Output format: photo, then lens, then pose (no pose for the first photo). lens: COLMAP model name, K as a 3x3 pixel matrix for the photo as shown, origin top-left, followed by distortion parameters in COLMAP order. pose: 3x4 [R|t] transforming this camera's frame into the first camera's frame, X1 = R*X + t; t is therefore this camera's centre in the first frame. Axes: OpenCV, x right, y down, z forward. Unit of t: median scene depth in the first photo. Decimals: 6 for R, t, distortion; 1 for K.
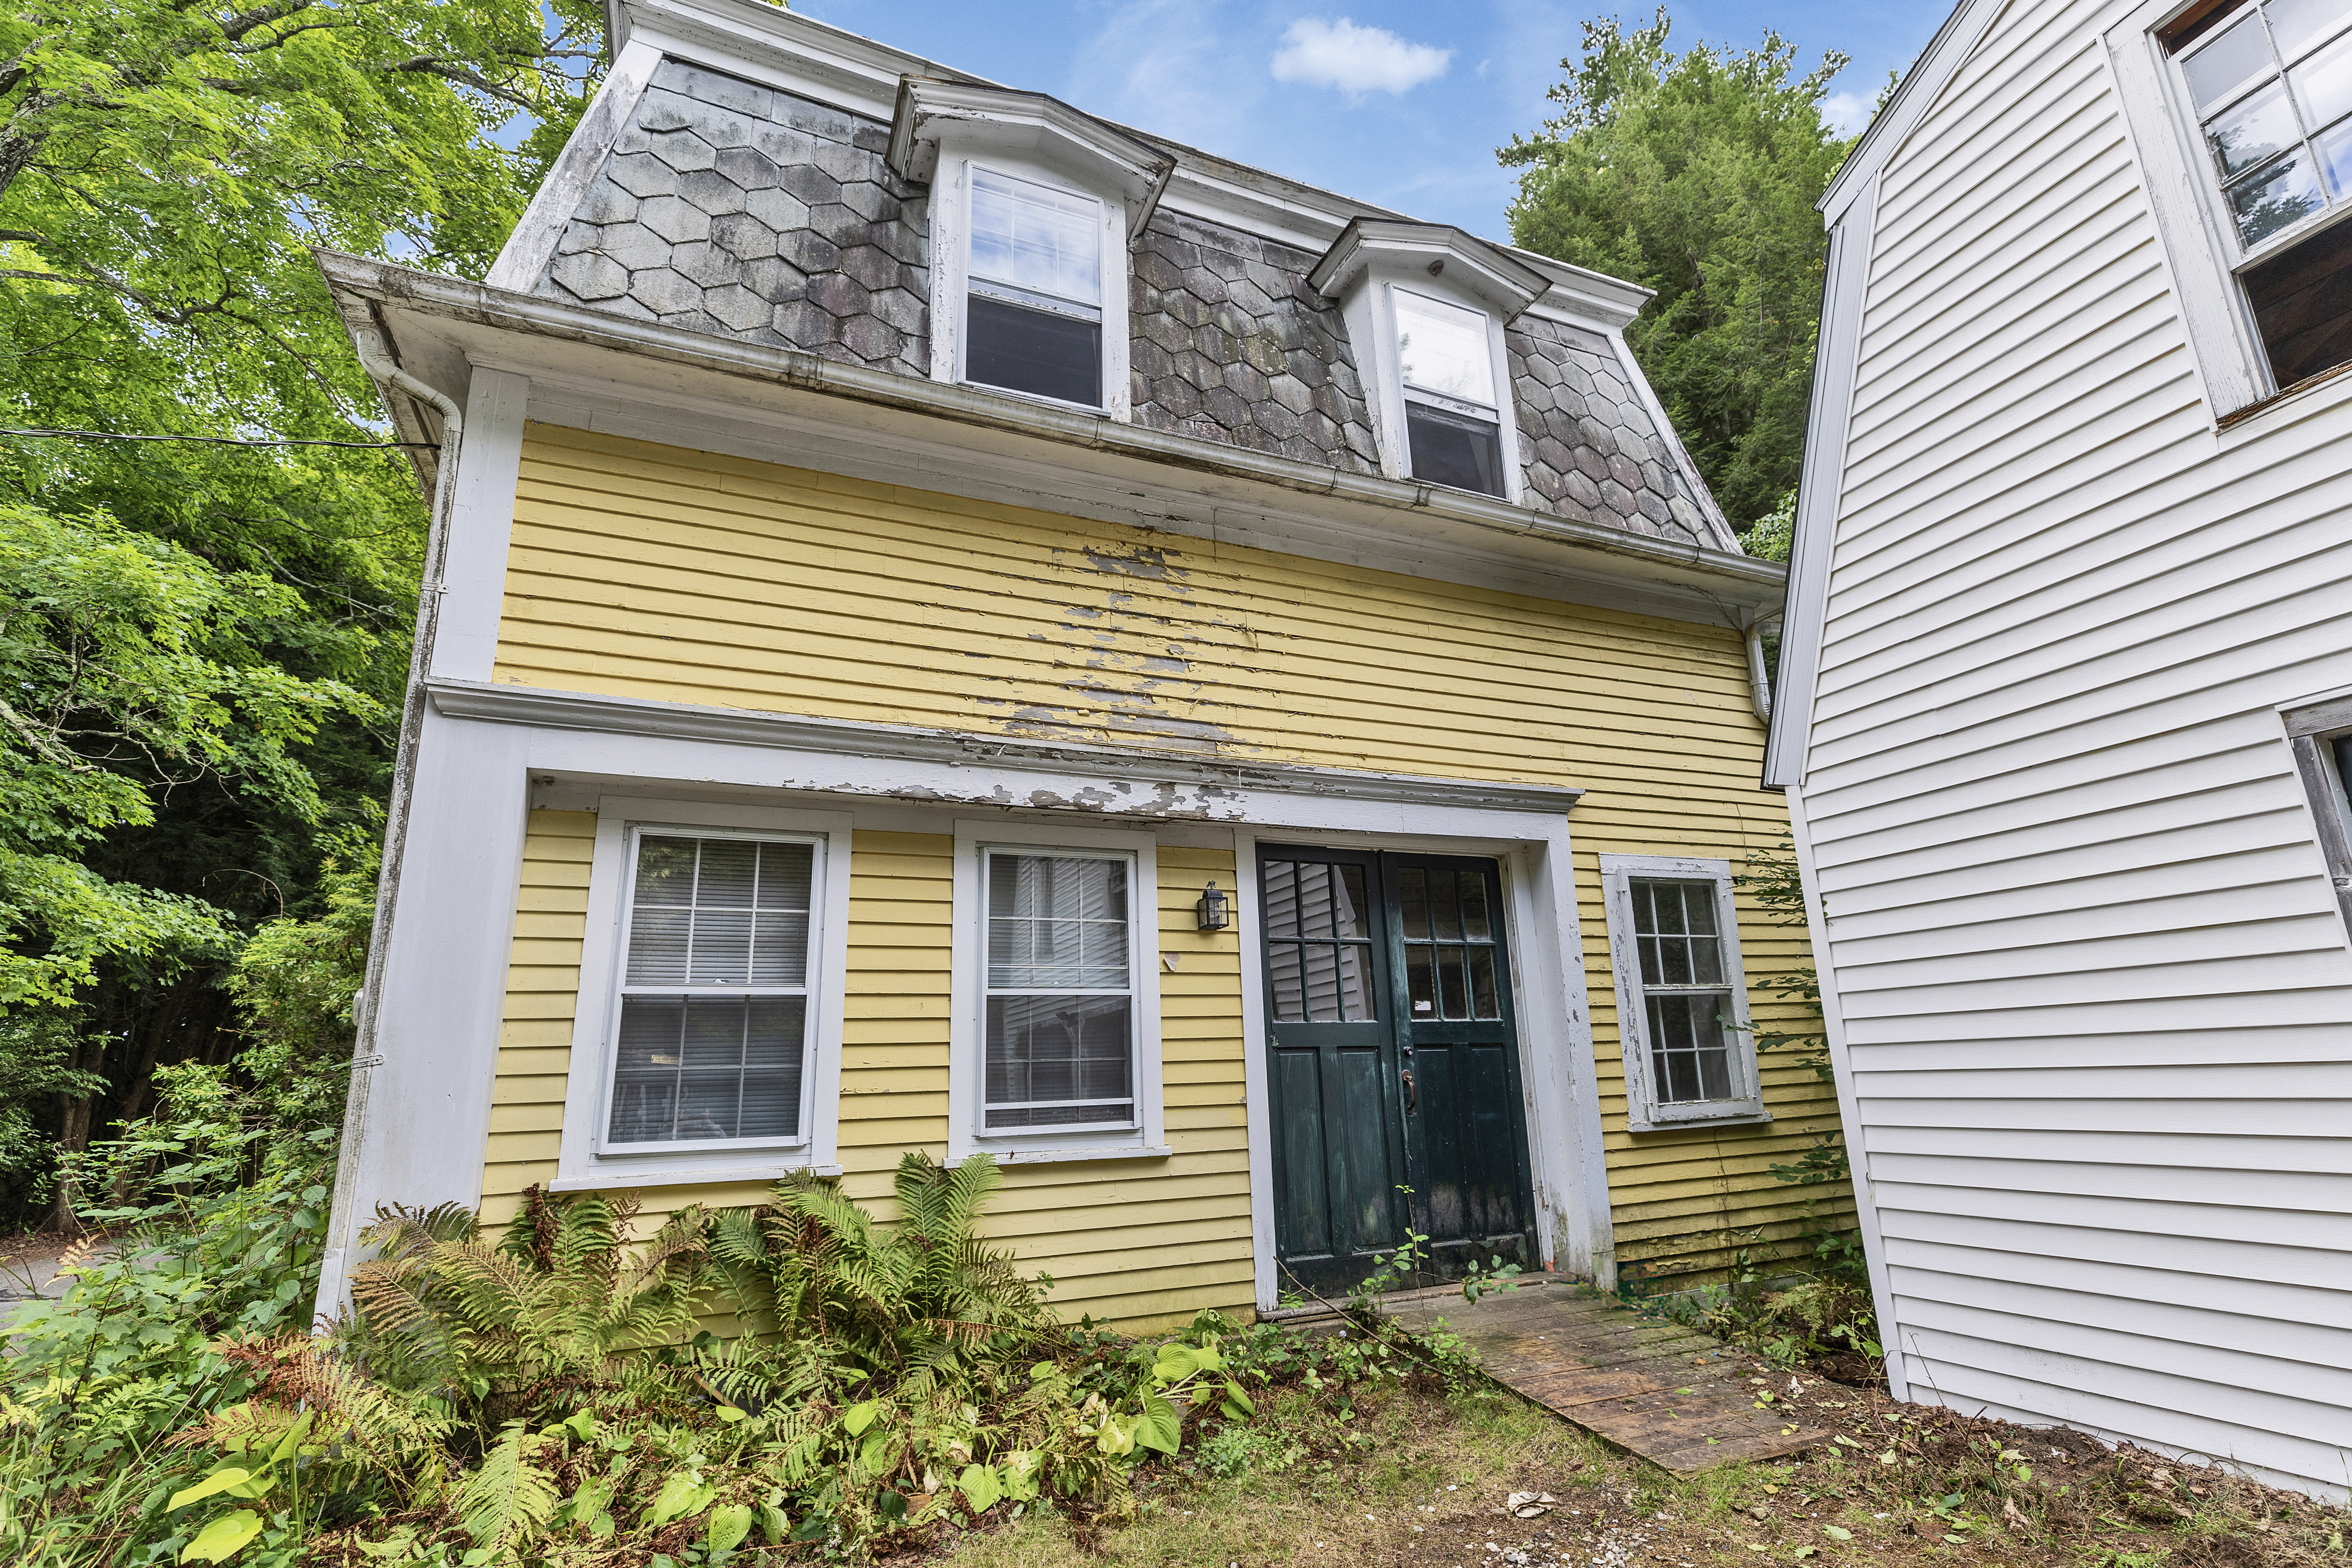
lens RADIAL K [[1064.3, 0, 1181.8], [0, 1064.3, 809.2], [0, 0, 1]] dist [-0.000943, -0.000219]
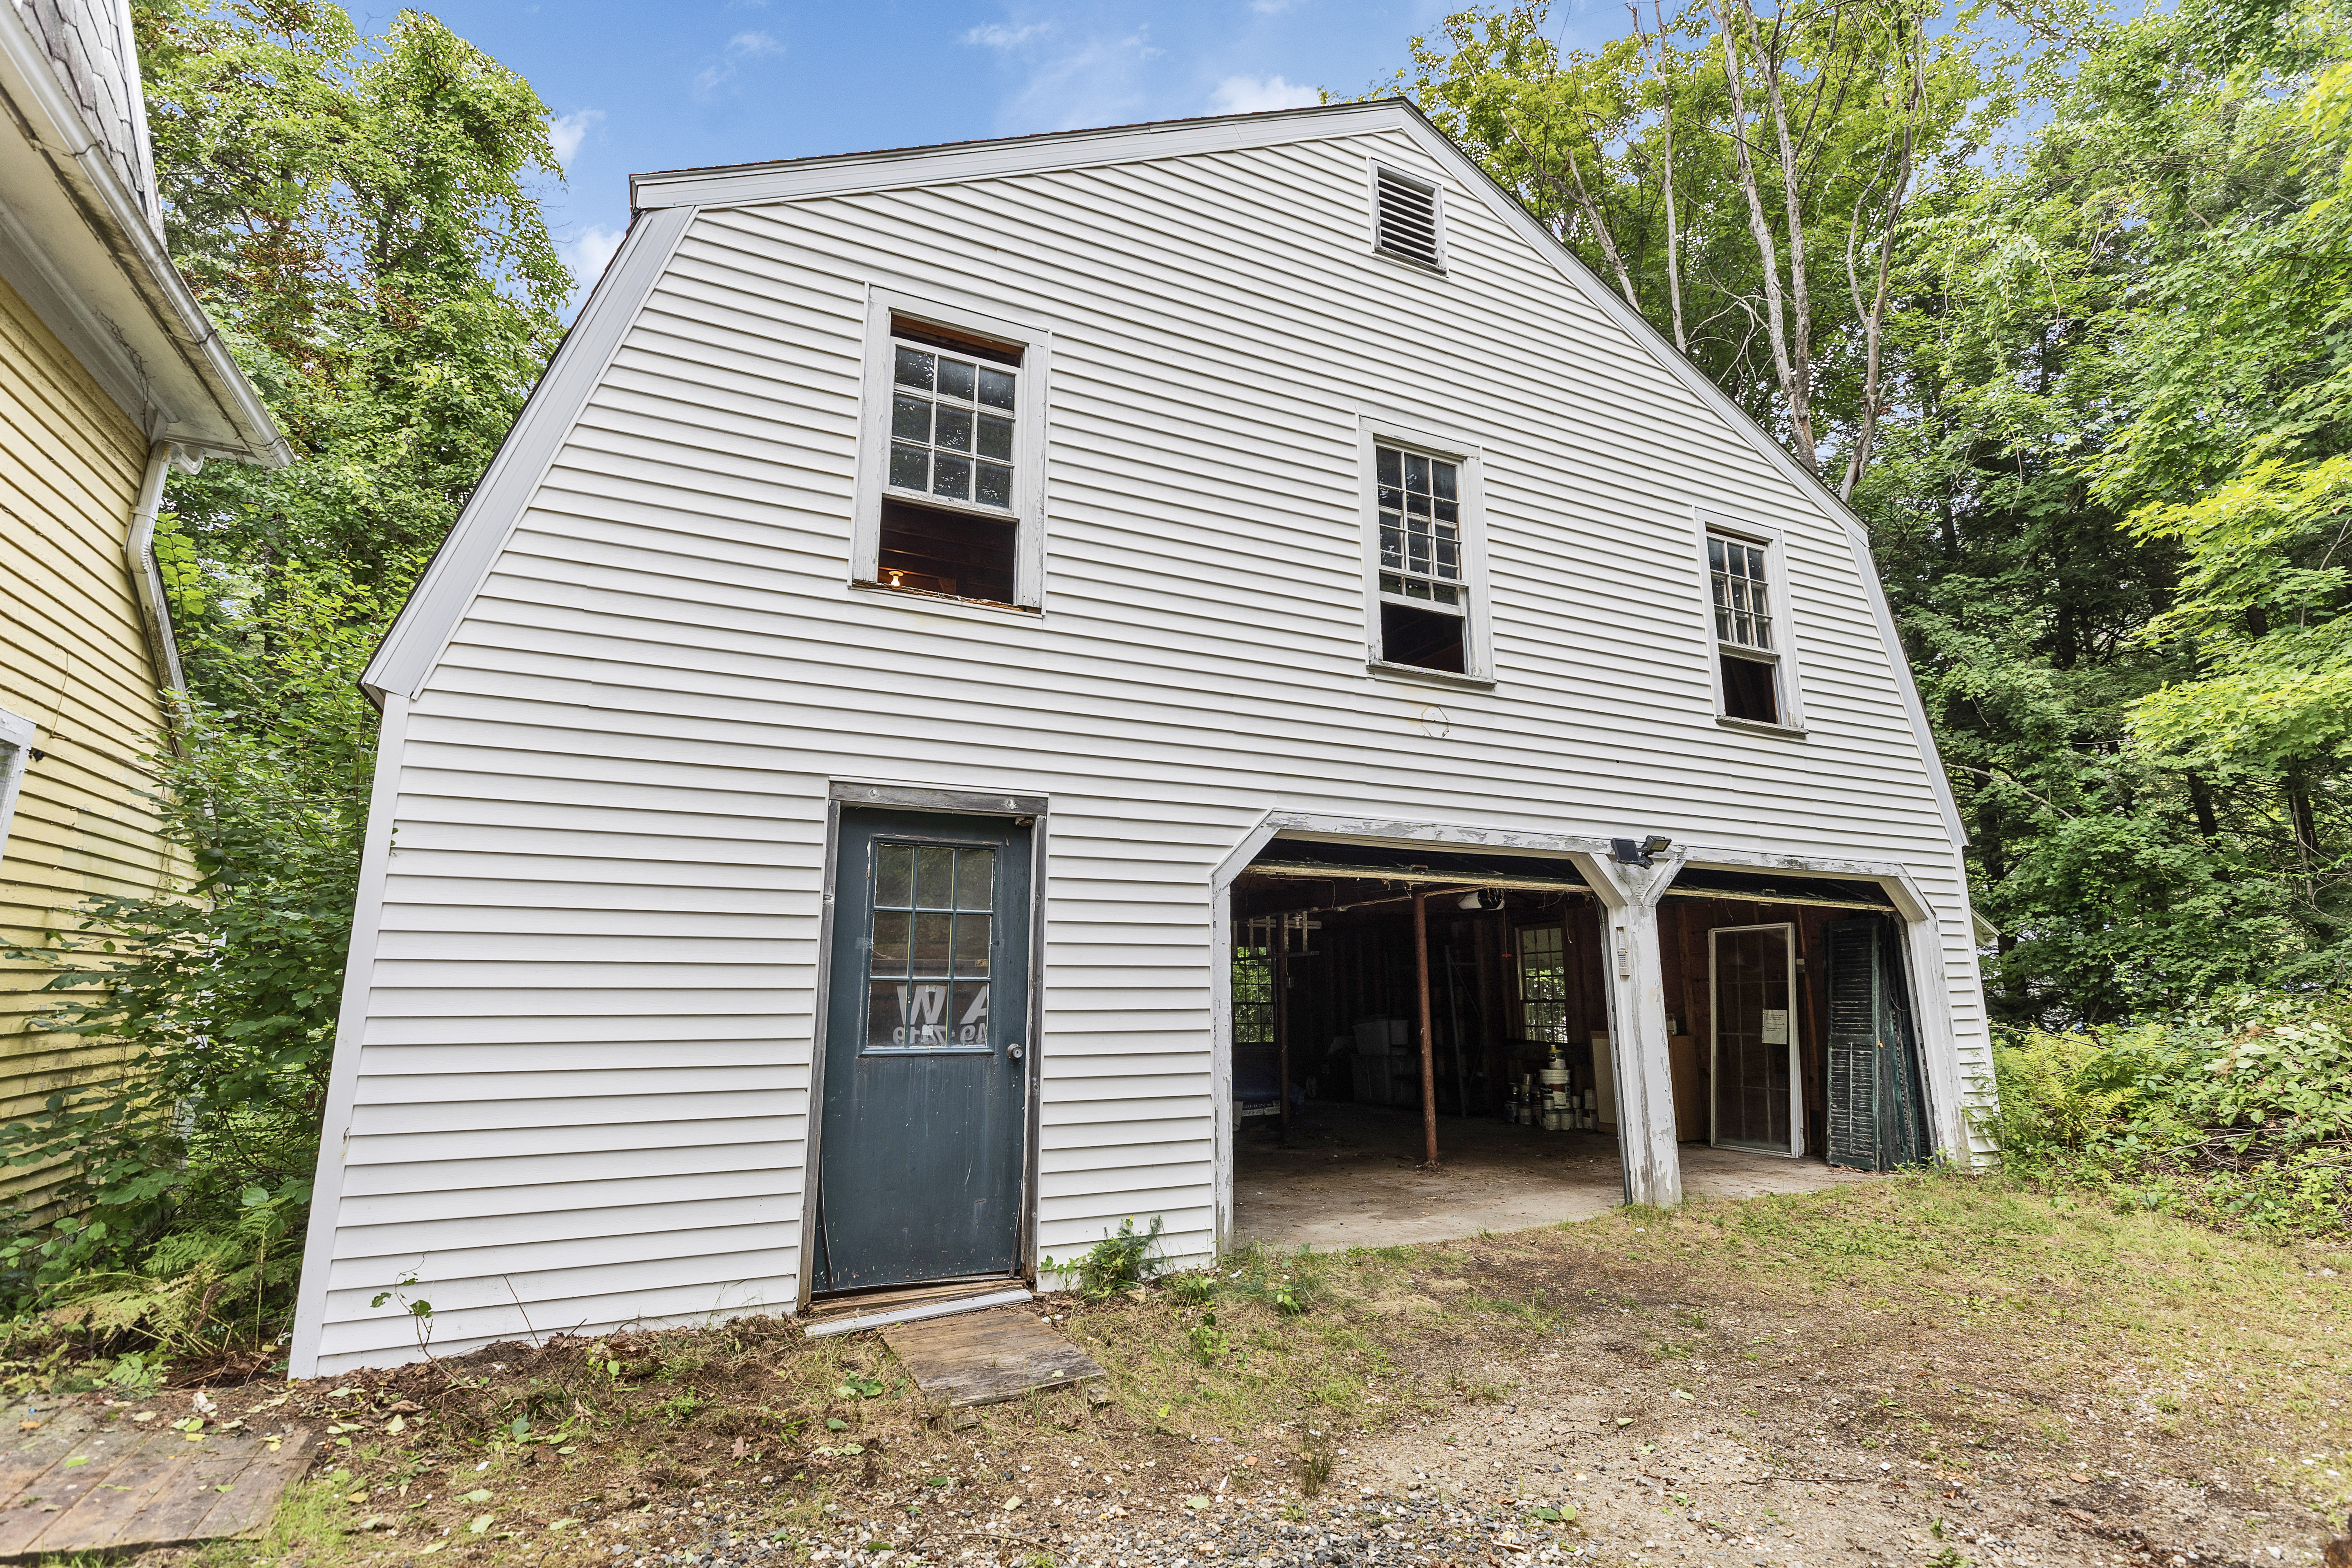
lens RADIAL K [[1082.8, 0, 1176.0], [0, 1082.8, 784.0], [0, 0, 1]] dist [-0.000686, -0.000682]
pose [[-0.045124, 0.228589, 0.972477, -0.406154], [-0.242029, 0.941965, -0.232648, 0.130288], [-0.969219, -0.245865, 0.012820, 0.447674]]
